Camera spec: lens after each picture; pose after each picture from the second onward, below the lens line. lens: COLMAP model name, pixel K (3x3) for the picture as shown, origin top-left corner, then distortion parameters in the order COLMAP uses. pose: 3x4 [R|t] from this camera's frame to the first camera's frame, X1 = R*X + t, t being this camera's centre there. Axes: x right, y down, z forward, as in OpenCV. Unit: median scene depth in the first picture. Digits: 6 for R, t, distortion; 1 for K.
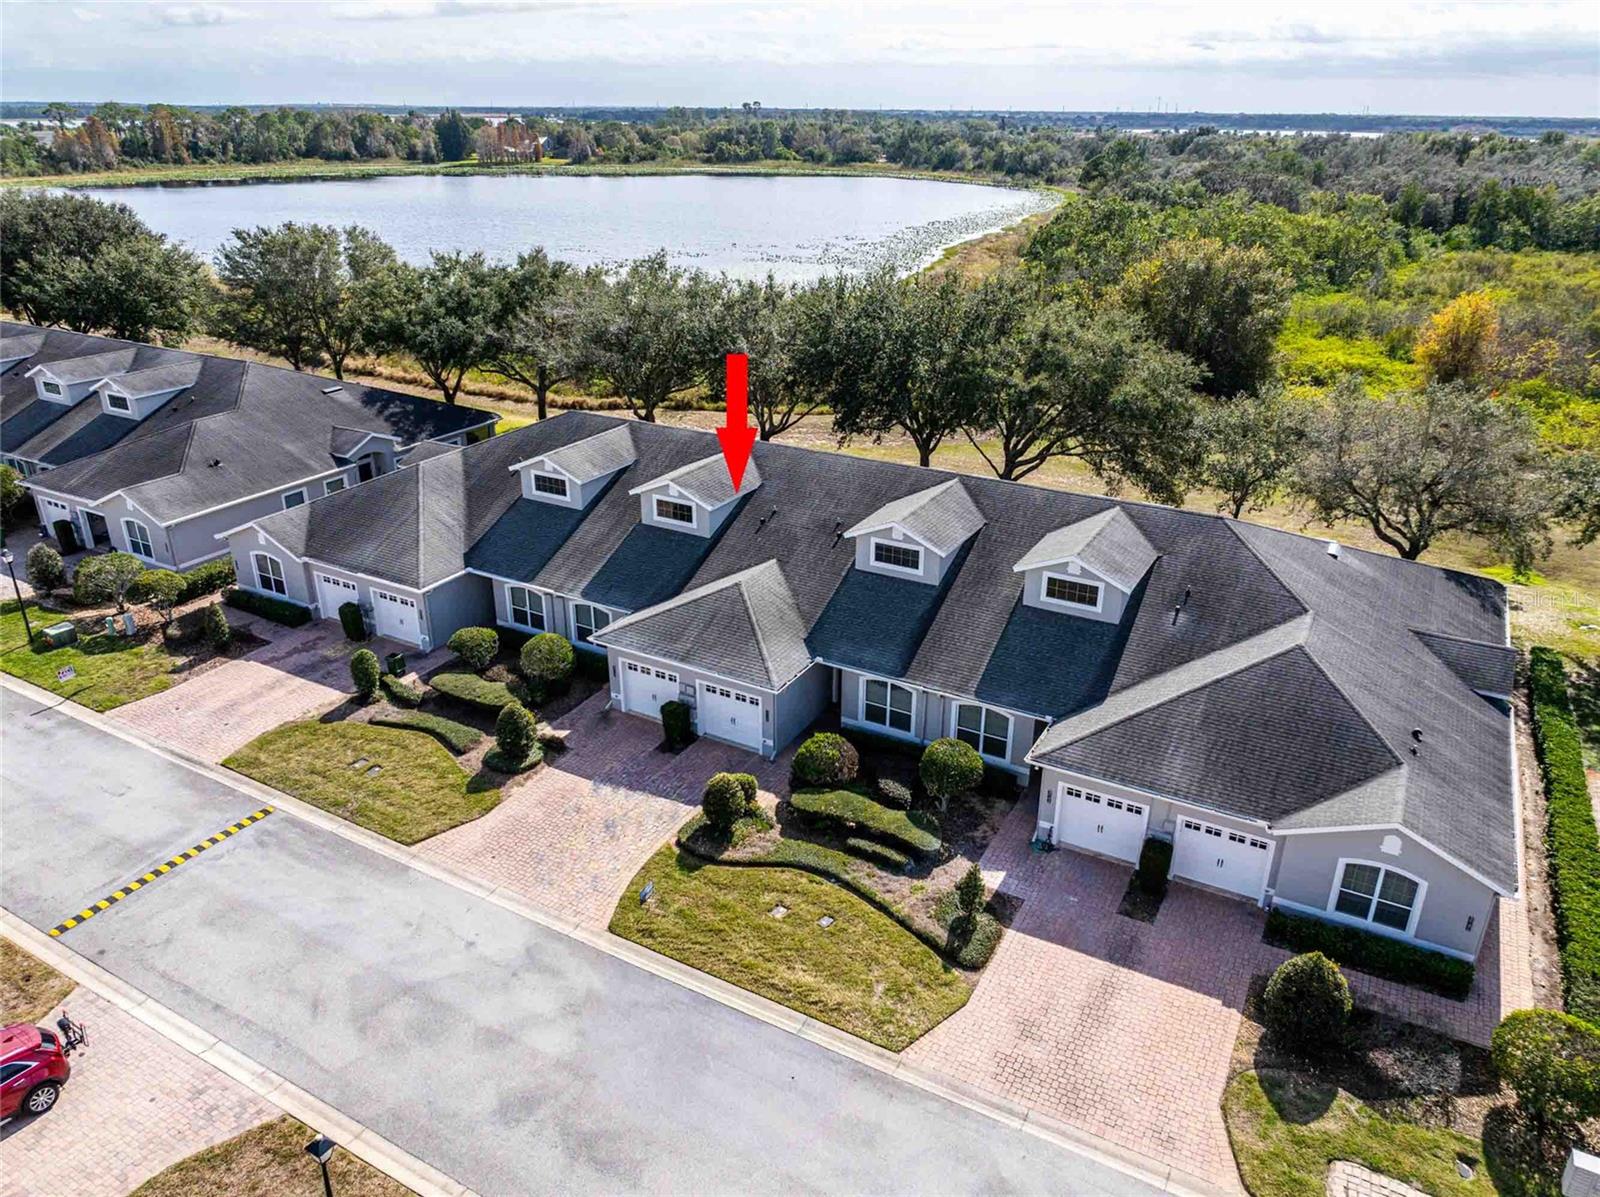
lens RADIAL K [[1122.9, 0, 805.6], [0, 1122.9, 594.4], [0, 0, 1]] dist [-0.023785, 0.006895]
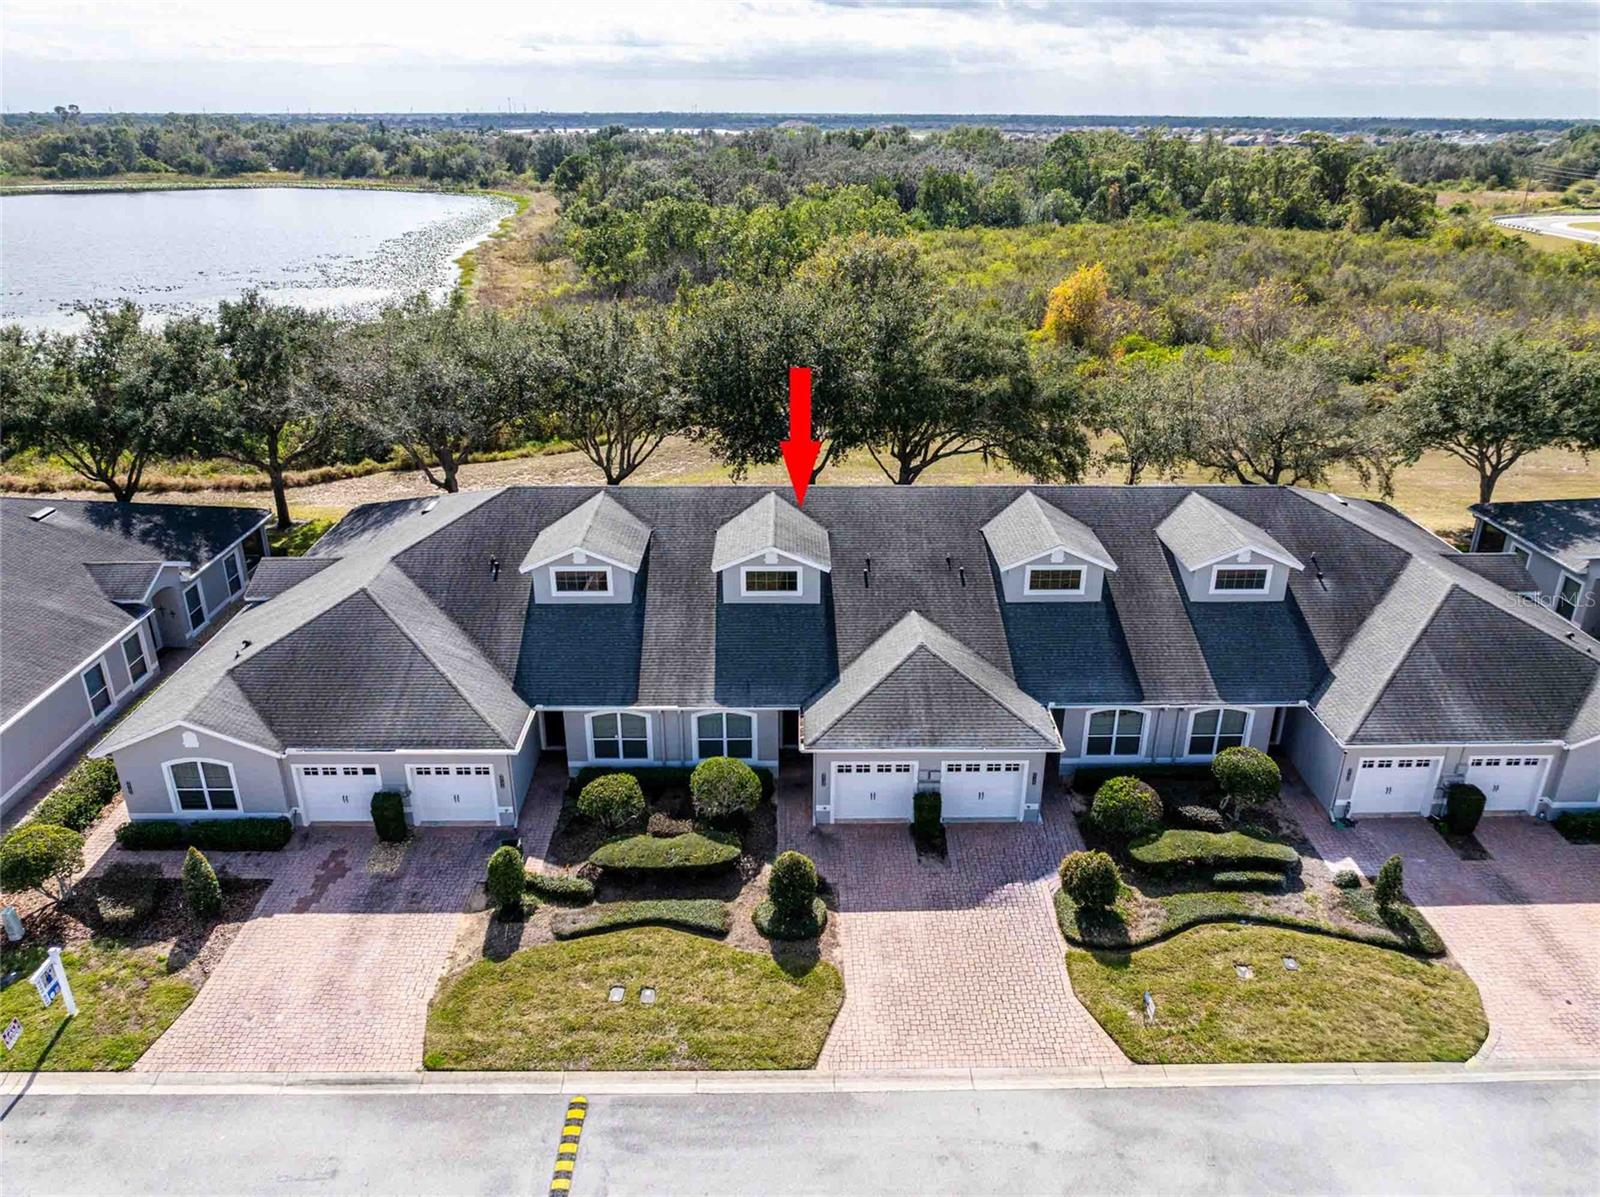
lens RADIAL K [[1122.9, 0, 805.6], [0, 1122.9, 594.4], [0, 0, 1]] dist [-0.023785, 0.006895]
pose [[0.862178, -0.201875, 0.464646, -0.480827], [0.202149, 0.978085, 0.049849, -0.099075], [-0.464527, 0.050949, 0.884092, 0.223577]]
